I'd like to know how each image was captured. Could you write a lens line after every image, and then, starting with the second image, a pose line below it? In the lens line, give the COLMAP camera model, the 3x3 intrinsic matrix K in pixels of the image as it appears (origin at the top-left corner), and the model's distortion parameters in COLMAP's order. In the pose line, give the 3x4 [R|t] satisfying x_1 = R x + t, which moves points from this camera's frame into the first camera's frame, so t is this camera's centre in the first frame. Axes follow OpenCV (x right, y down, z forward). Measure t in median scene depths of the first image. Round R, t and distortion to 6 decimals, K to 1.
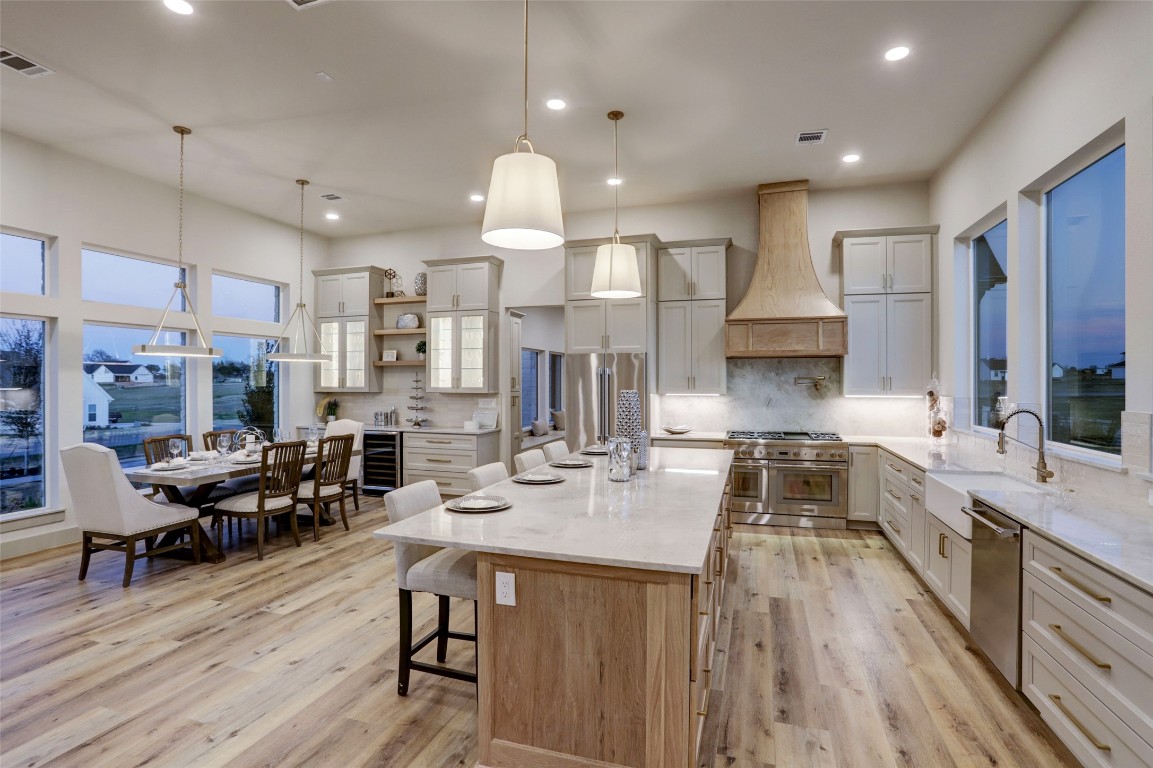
lens RADIAL K [[568.0, 0, 576.5], [0, 568.0, 384.0], [0, 0, 1]] dist [-0.077984, 0.031786]
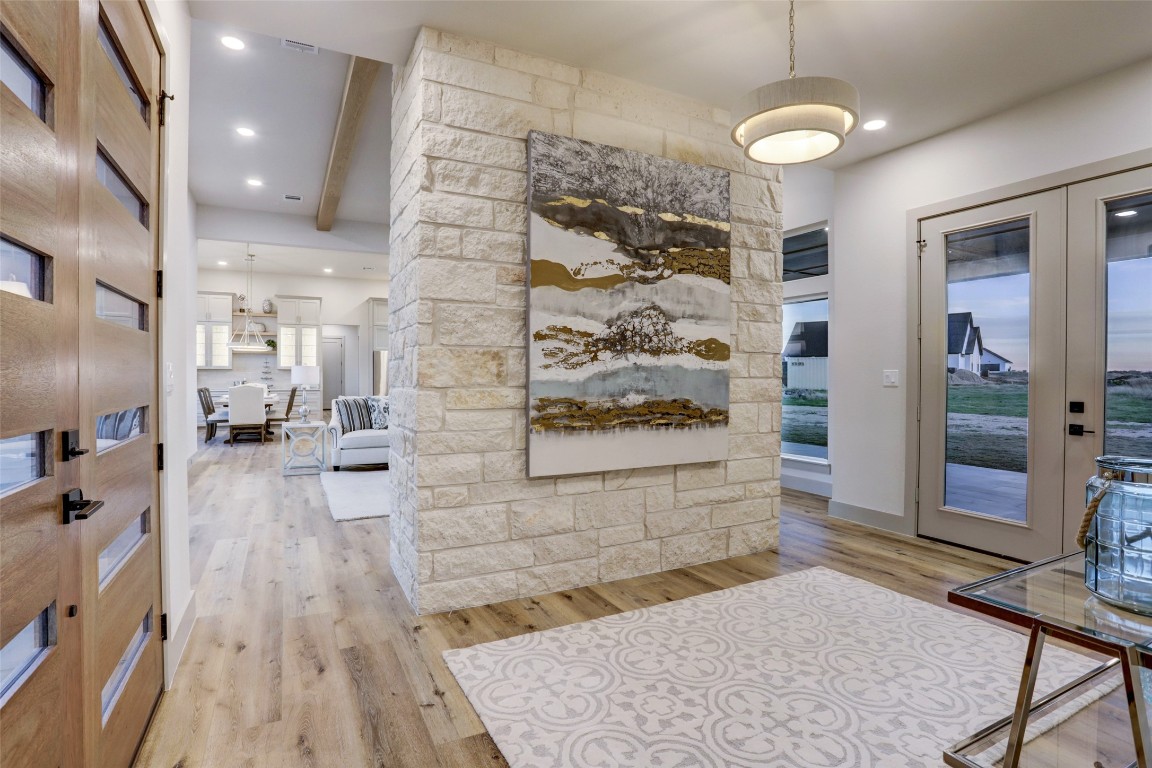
lens RADIAL K [[567.5, 0, 576.0], [0, 567.5, 384.0], [0, 0, 1]] dist [-0.077984, 0.031786]
pose [[0.701992, -0.008970, 0.712128, -0.962864], [0.002291, 0.999944, 0.010337, 0.051098], [-0.712181, -0.005625, 0.701974, -0.997782]]
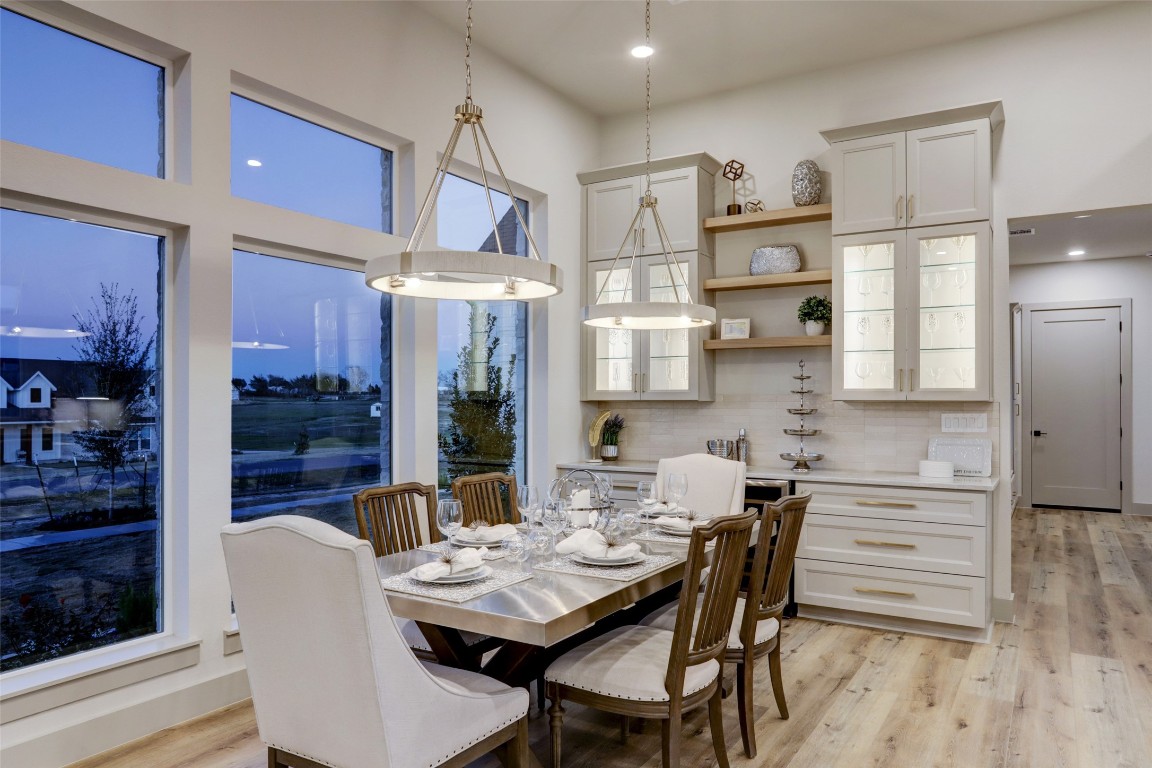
lens RADIAL K [[790.8, 0, 576.0], [0, 790.8, 384.0], [0, 0, 1]] dist [-0.008912, 0.000124]
pose [[0.971547, -0.004027, -0.236814, -0.362424], [-0.001416, 0.999739, -0.022810, 0.019059], [0.236844, 0.022497, 0.971287, 0.325861]]
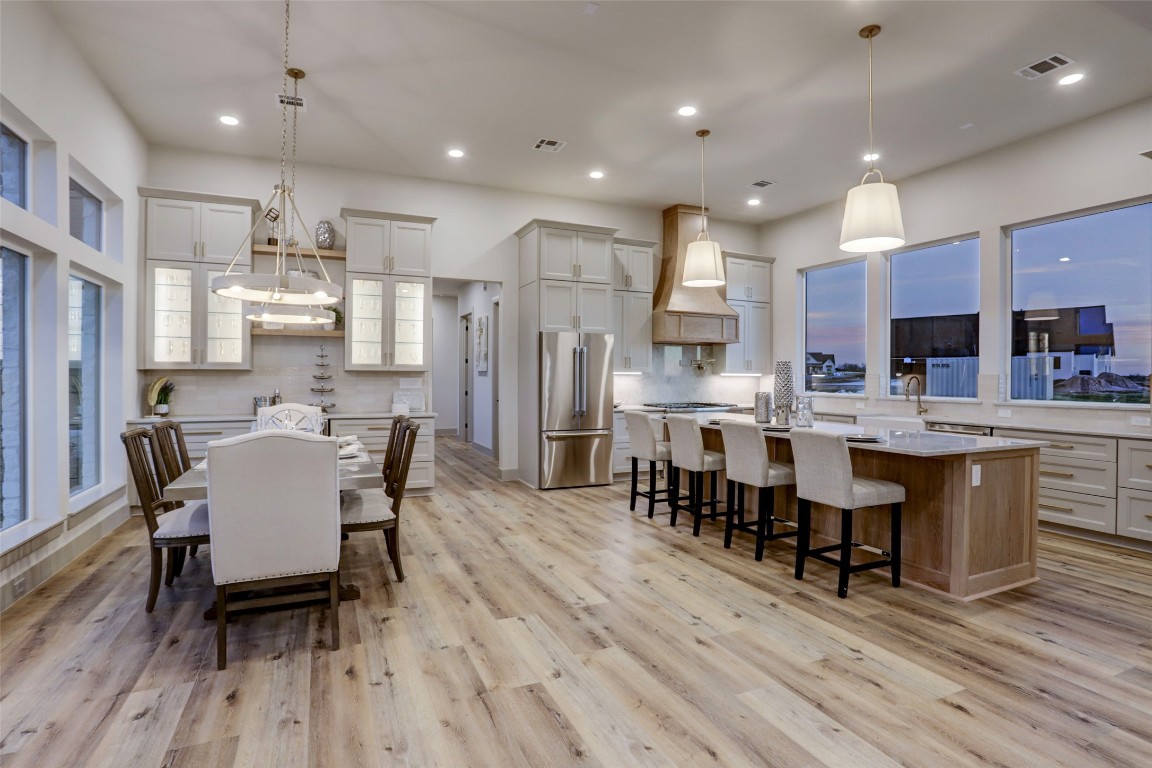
lens RADIAL K [[579.2, 0, 576.0], [0, 579.2, 384.0], [0, 0, 1]] dist [-0.079590, 0.034455]
pose [[0.741139, -0.003956, 0.671340, -0.650026], [-0.001958, 0.999966, 0.008054, 0.031149], [-0.671349, -0.007283, 0.741105, 0.190379]]
